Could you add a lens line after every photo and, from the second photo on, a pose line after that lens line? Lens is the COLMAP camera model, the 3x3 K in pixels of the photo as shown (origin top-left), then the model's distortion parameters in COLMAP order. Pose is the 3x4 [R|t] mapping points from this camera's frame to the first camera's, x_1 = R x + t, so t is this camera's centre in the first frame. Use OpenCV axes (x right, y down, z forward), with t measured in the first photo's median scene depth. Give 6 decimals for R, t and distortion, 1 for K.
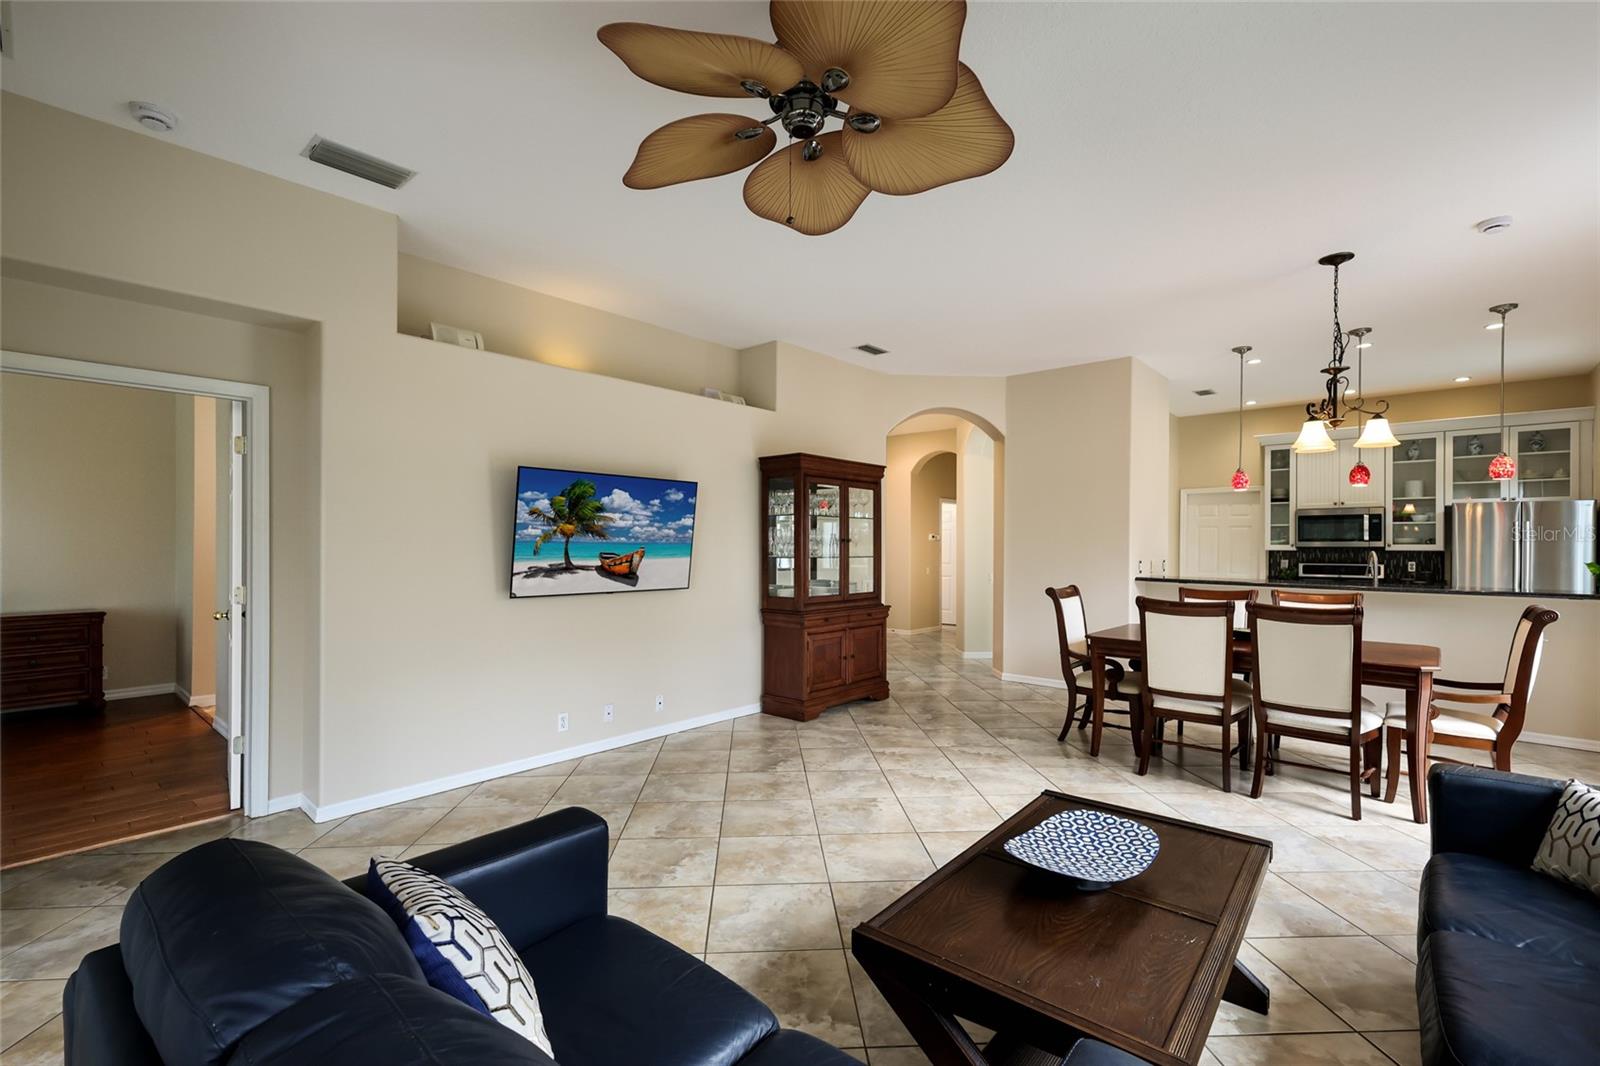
lens RADIAL K [[693.7, 0, 798.3], [0, 693.7, 543.9], [0, 0, 1]] dist [0.005838, -0.000392]
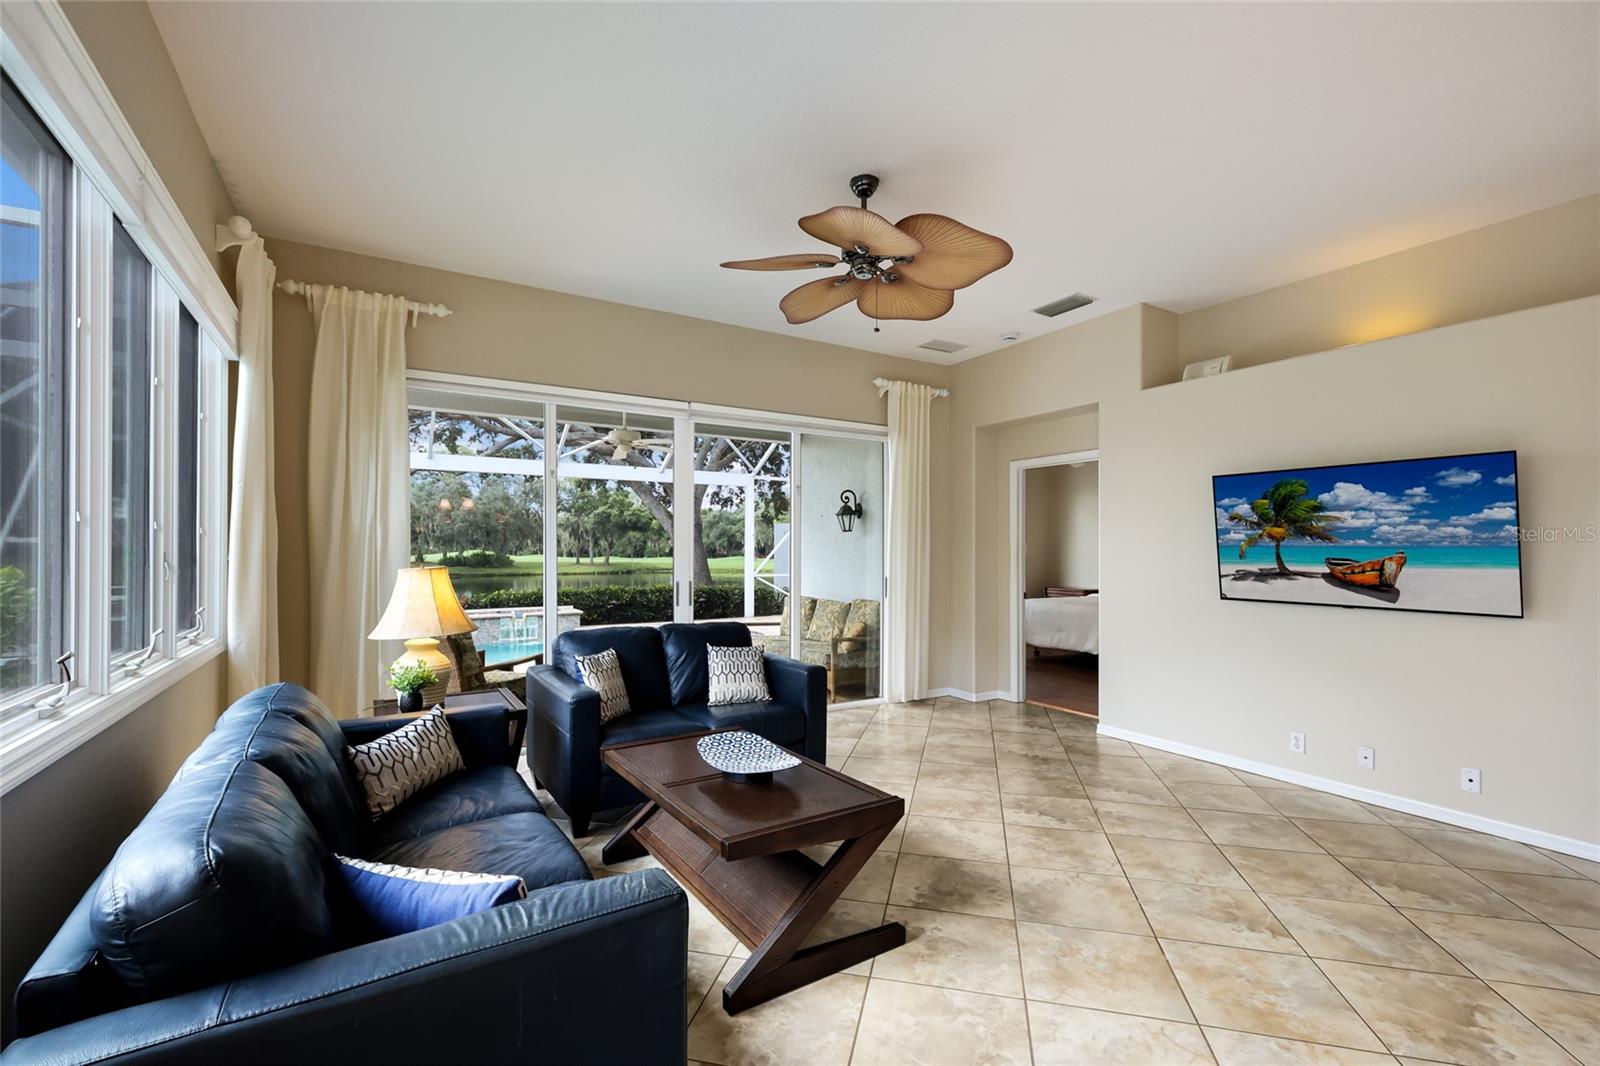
lens RADIAL K [[693.7, 0, 809.7], [0, 693.7, 535.0], [0, 0, 1]] dist [0.005838, -0.000392]
pose [[-0.281418, -0.025427, -0.959248, 0.701624], [-0.004722, 0.999673, -0.025113, 0.008306], [0.959574, -0.002538, -0.281446, 0.609934]]
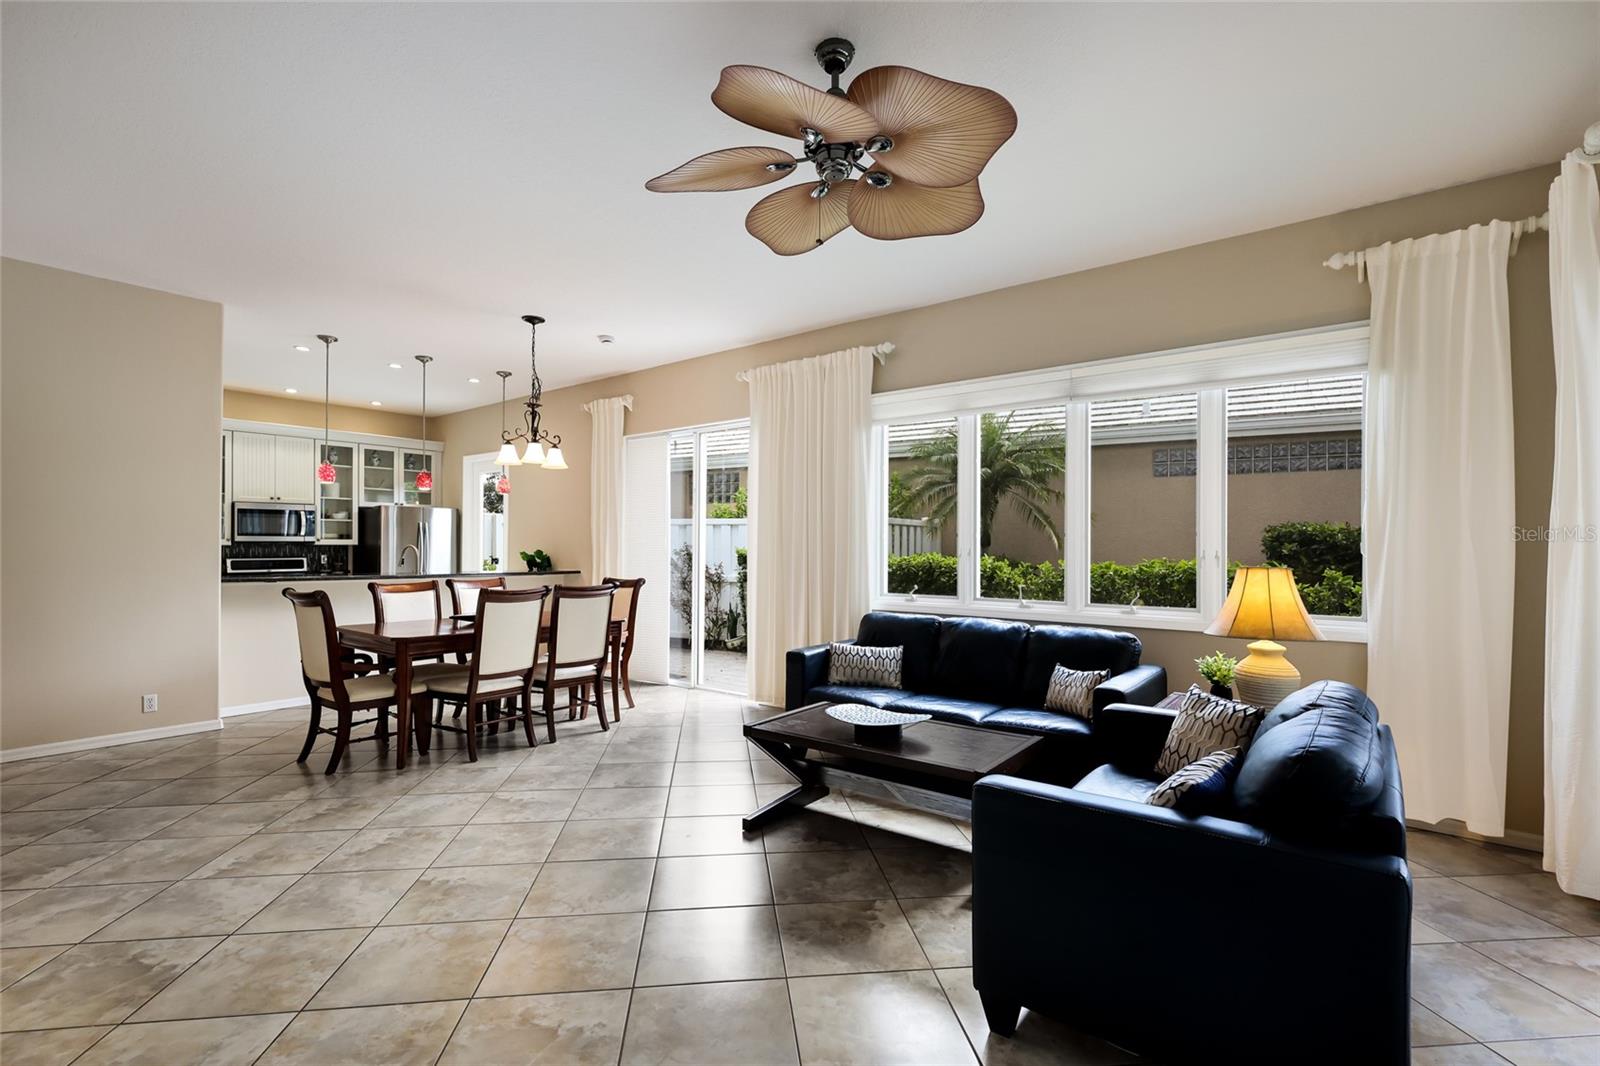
lens RADIAL K [[734.7, 0, 795.5], [0, 734.7, 542.1], [0, 0, 1]] dist [0.005307, -0.002251]
pose [[-0.048828, 0.000670, 0.998807, -0.558048], [-0.005400, 0.999985, -0.000935, 0.003871], [-0.998793, -0.005439, -0.048824, 0.517977]]
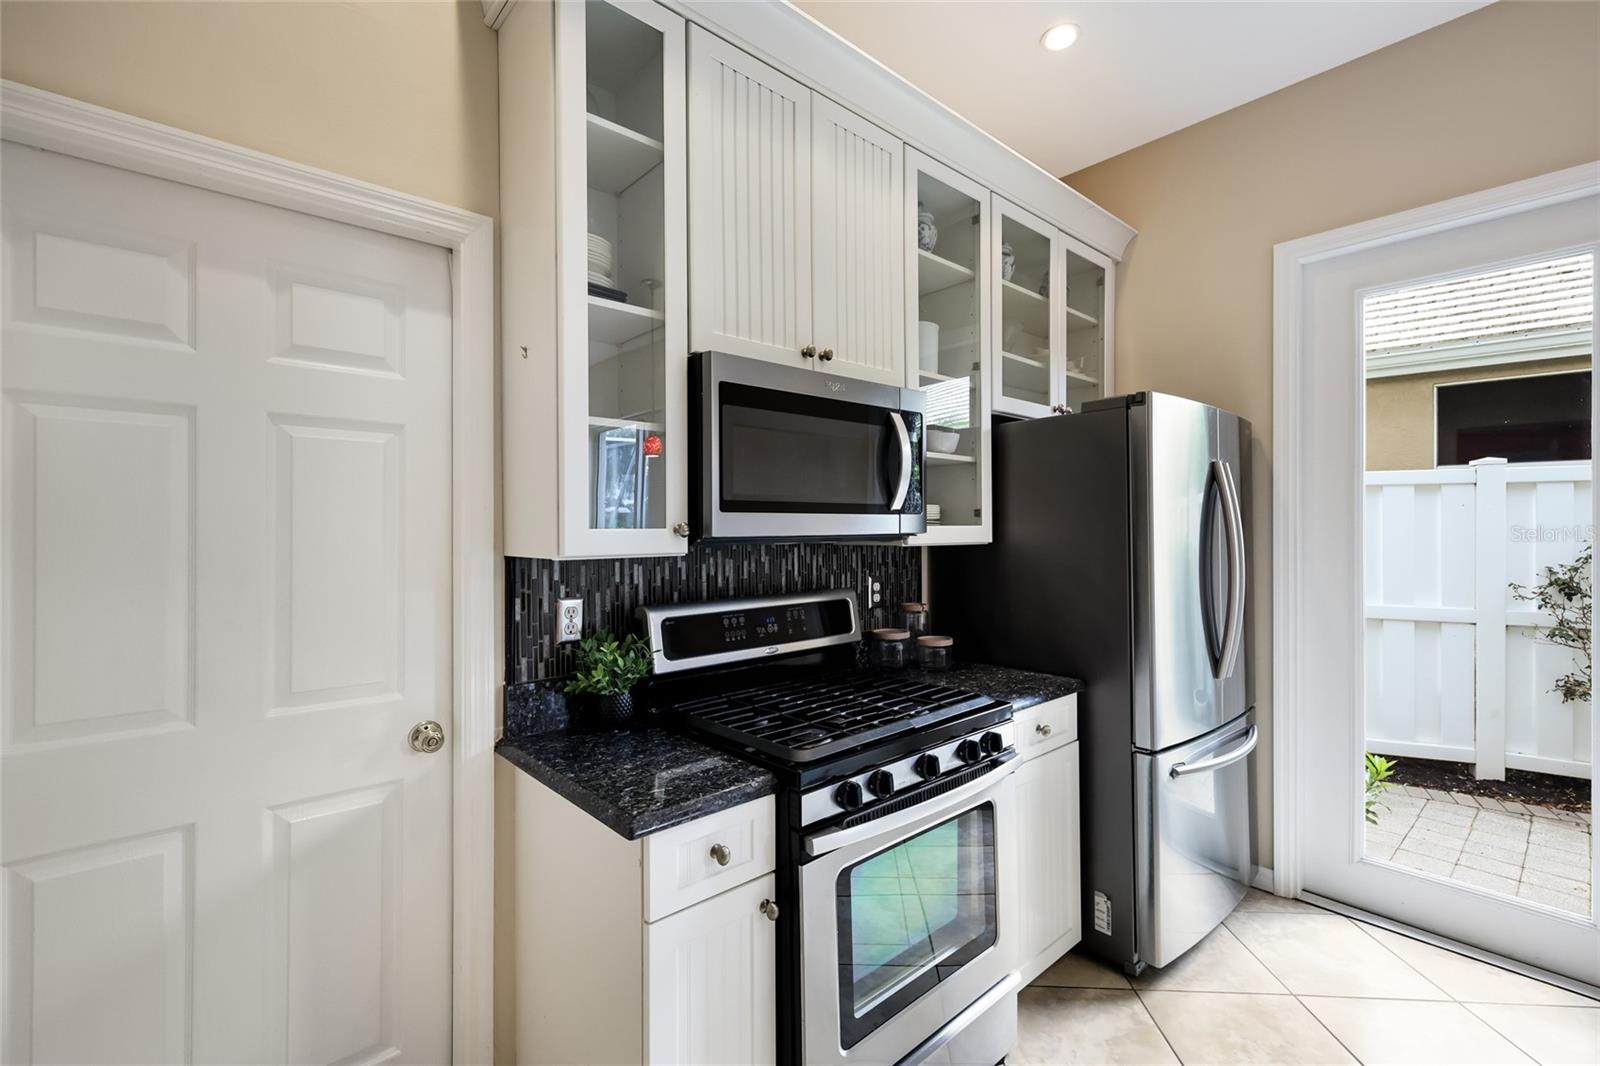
lens RADIAL K [[693.7, 0, 796.9], [0, 693.7, 528.7], [0, 0, 1]] dist [0.005838, -0.000392]
pose [[0.119972, -0.009595, 0.992731, 0.927167], [0.001008, 0.999954, 0.009543, -0.000788], [-0.992777, -0.000144, 0.119976, 1.686674]]
